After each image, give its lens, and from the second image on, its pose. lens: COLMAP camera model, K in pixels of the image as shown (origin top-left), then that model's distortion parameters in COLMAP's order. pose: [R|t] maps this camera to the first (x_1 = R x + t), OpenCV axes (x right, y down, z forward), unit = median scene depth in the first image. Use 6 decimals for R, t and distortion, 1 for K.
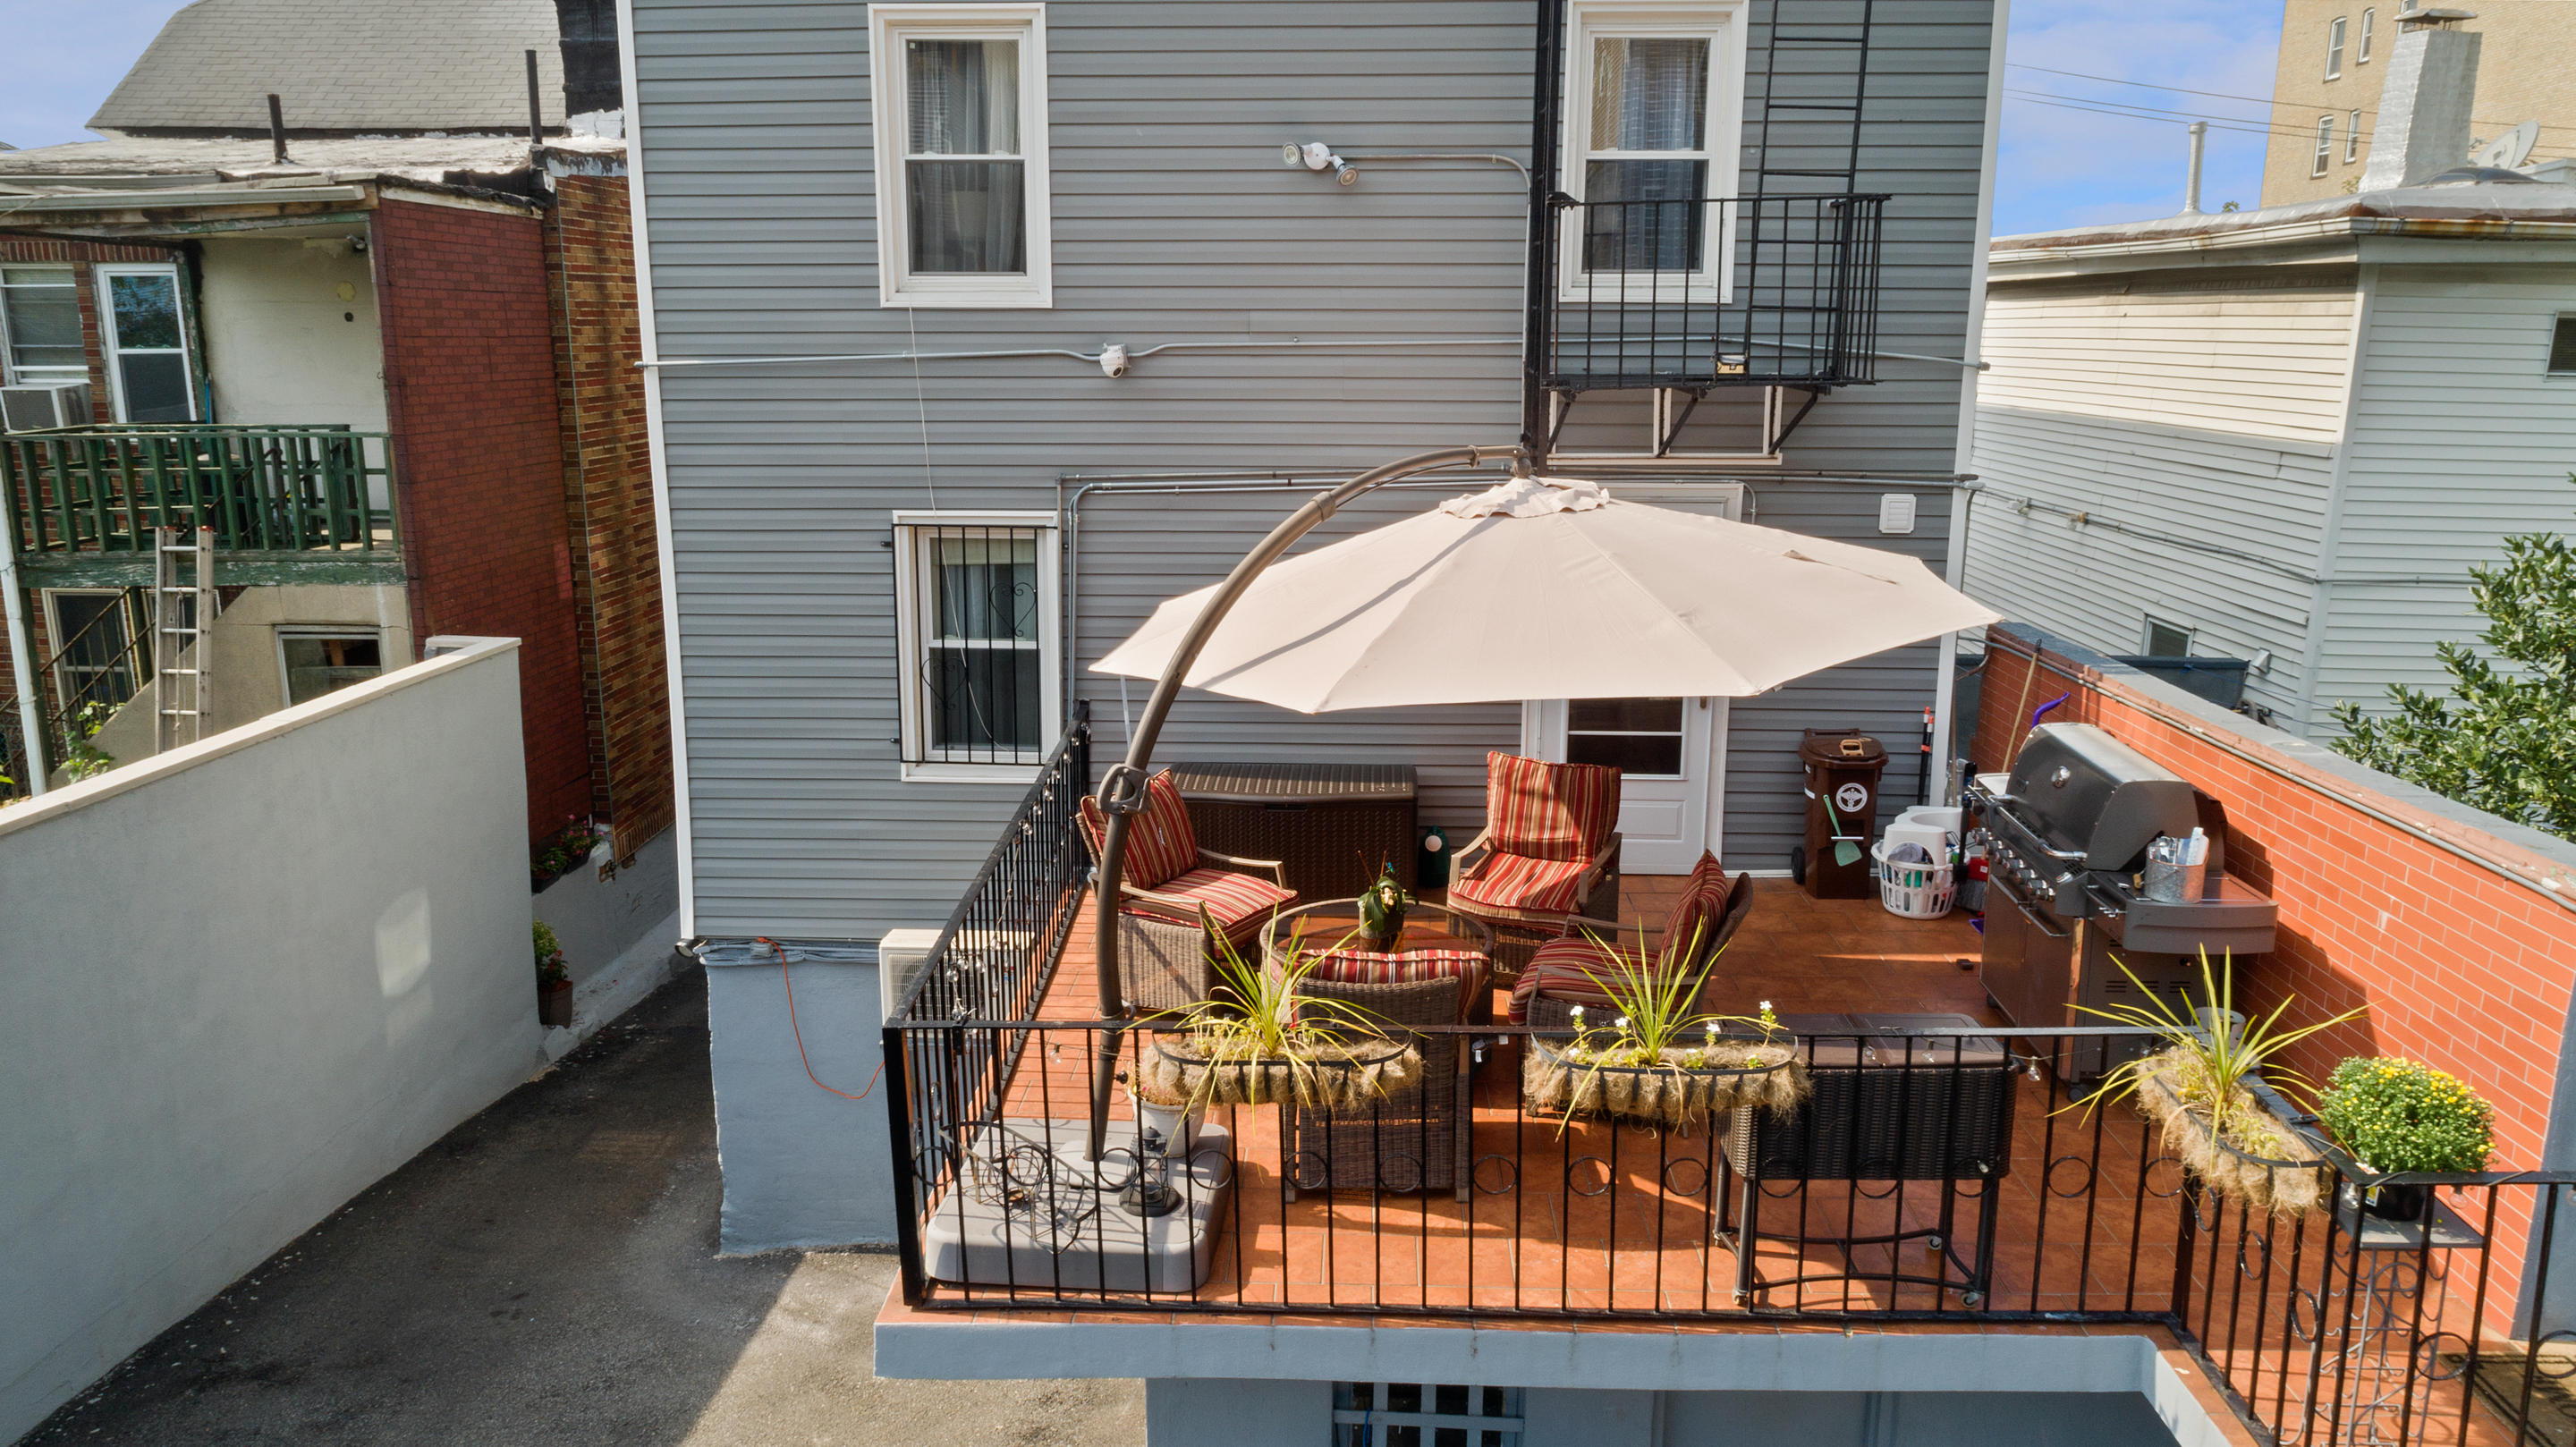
lens RADIAL K [[1733.8, 0, 1288.0], [0, 1733.8, 723.5], [0, 0, 1]] dist [-0.014567, 0.004482]
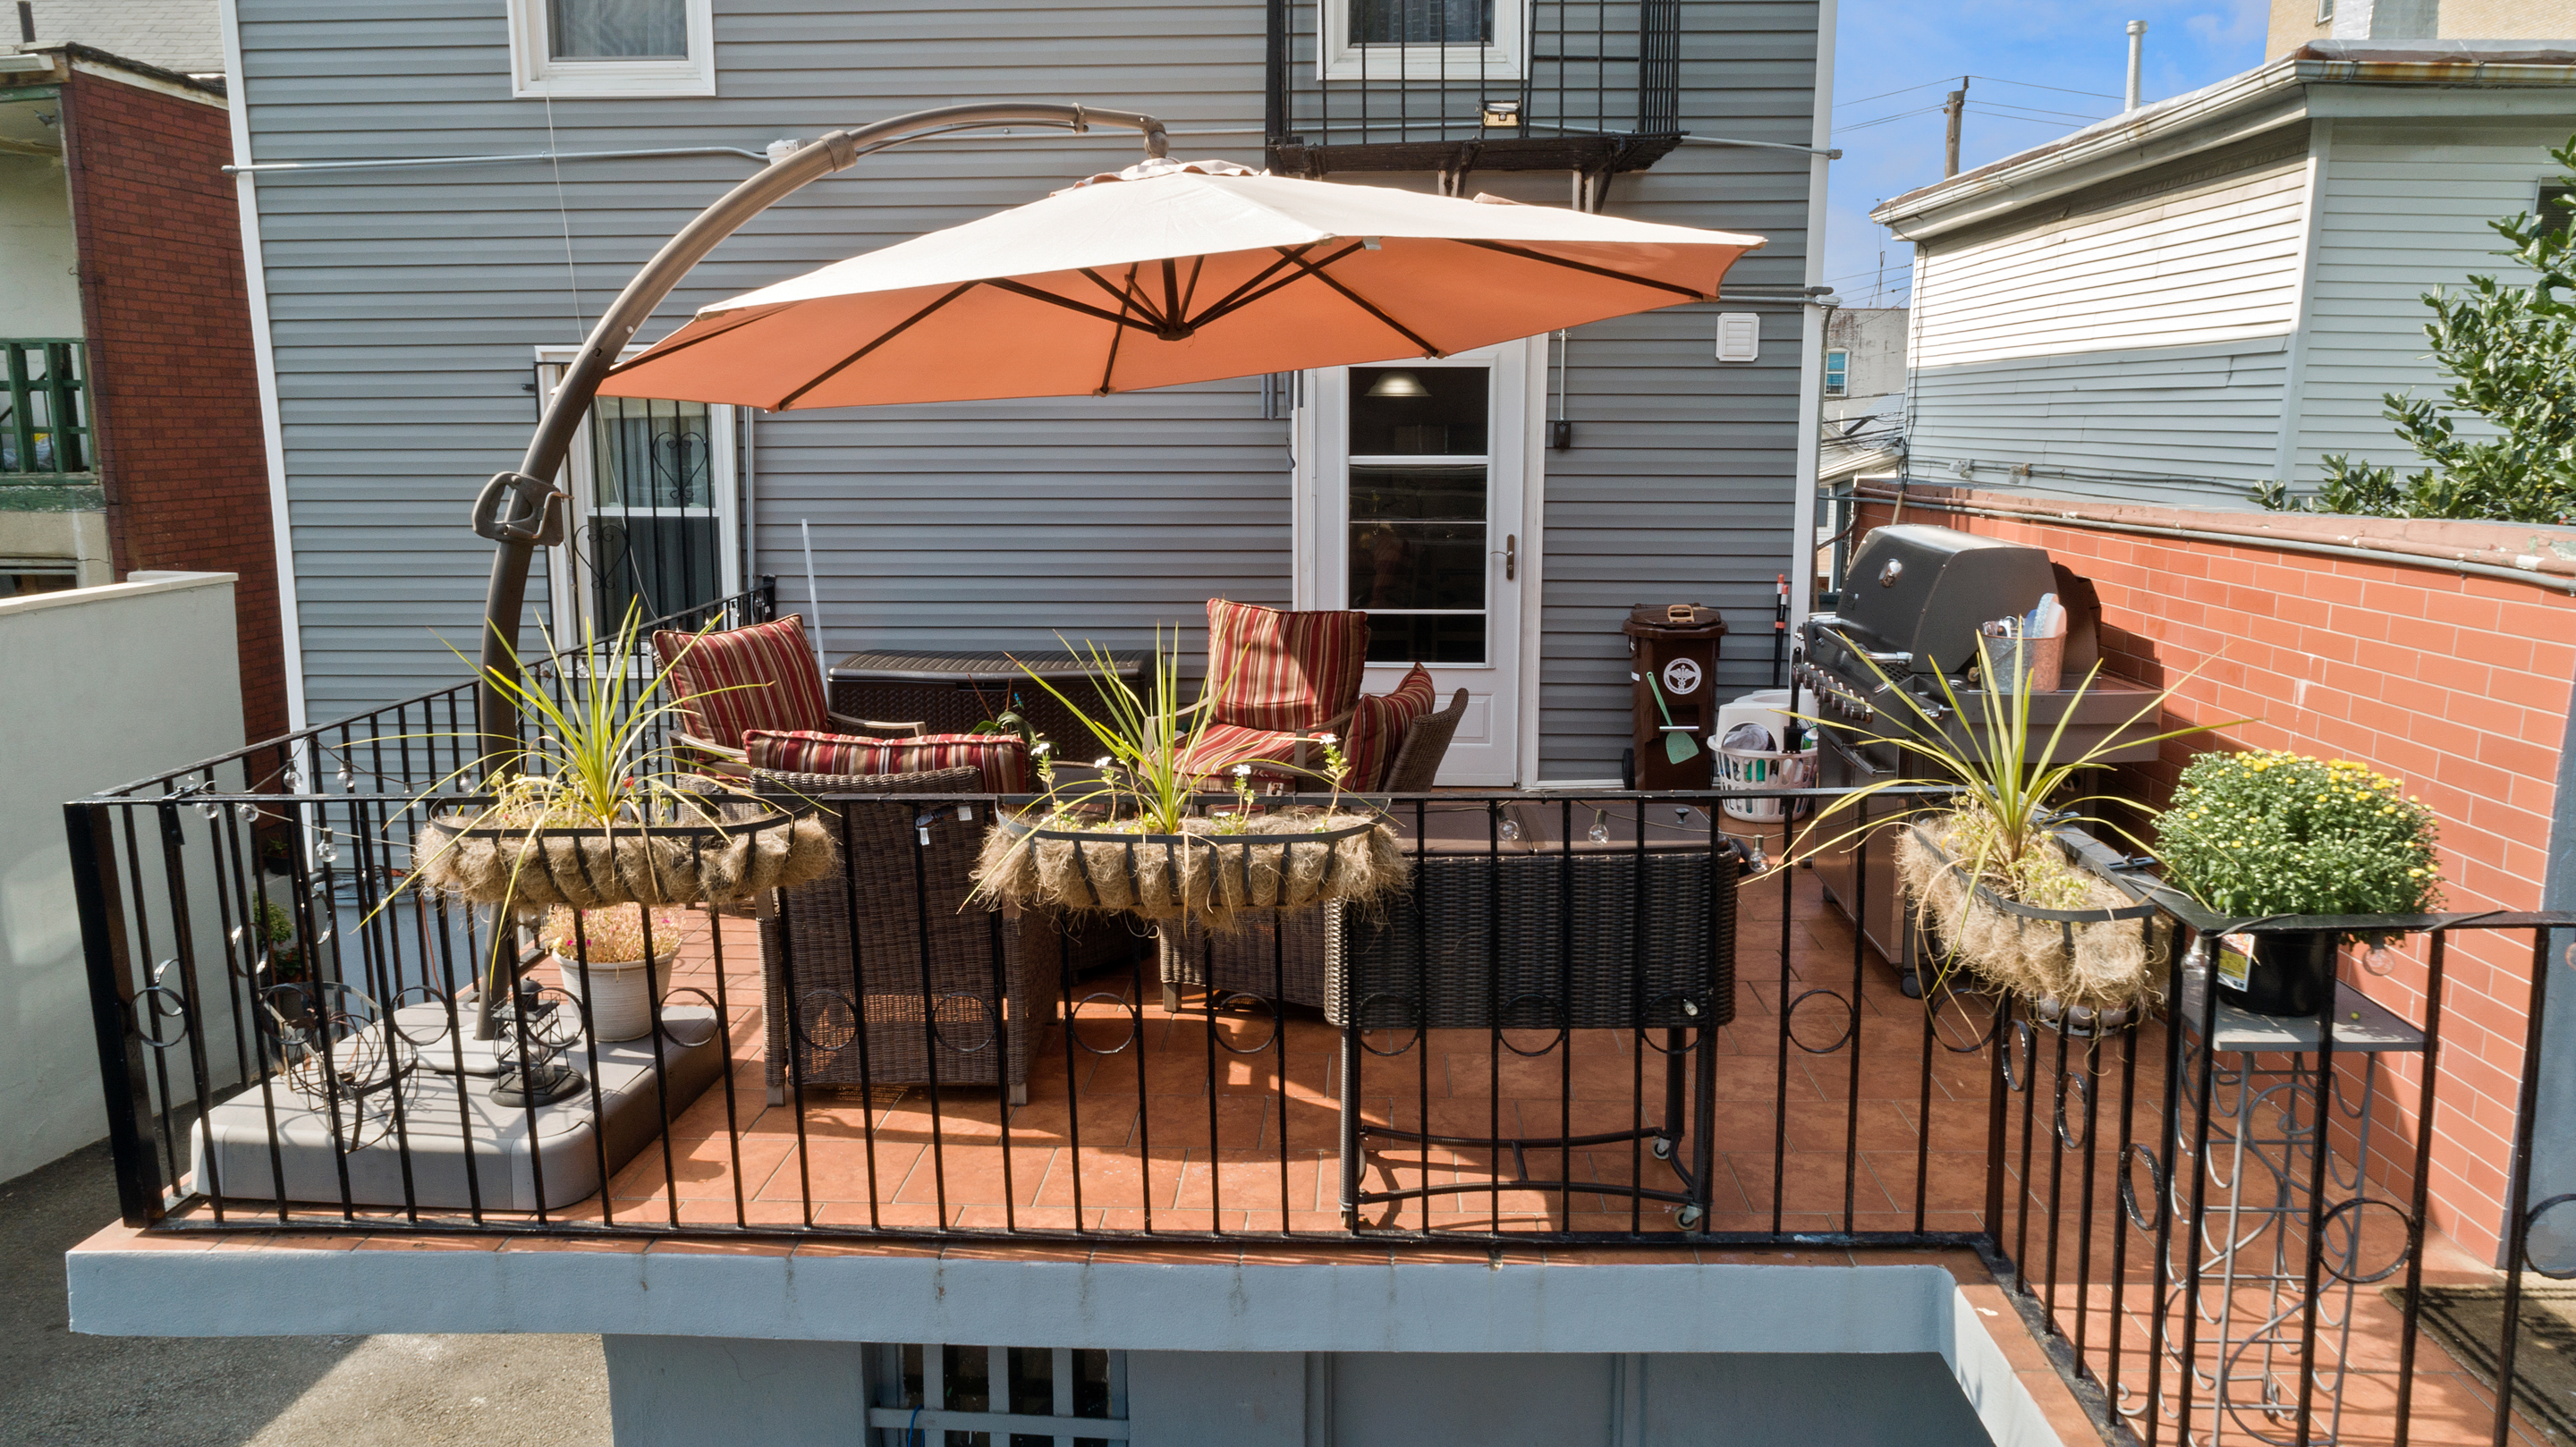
lens RADIAL K [[1727.0, 0, 1288.0], [0, 1727.0, 723.5], [0, 0, 1]] dist [-0.016094, 0.005927]
pose [[0.999980, -0.001670, -0.006093, 0.212681], [0.001376, 0.998853, -0.047871, 0.151164], [0.006166, 0.047862, 0.998835, 0.279908]]
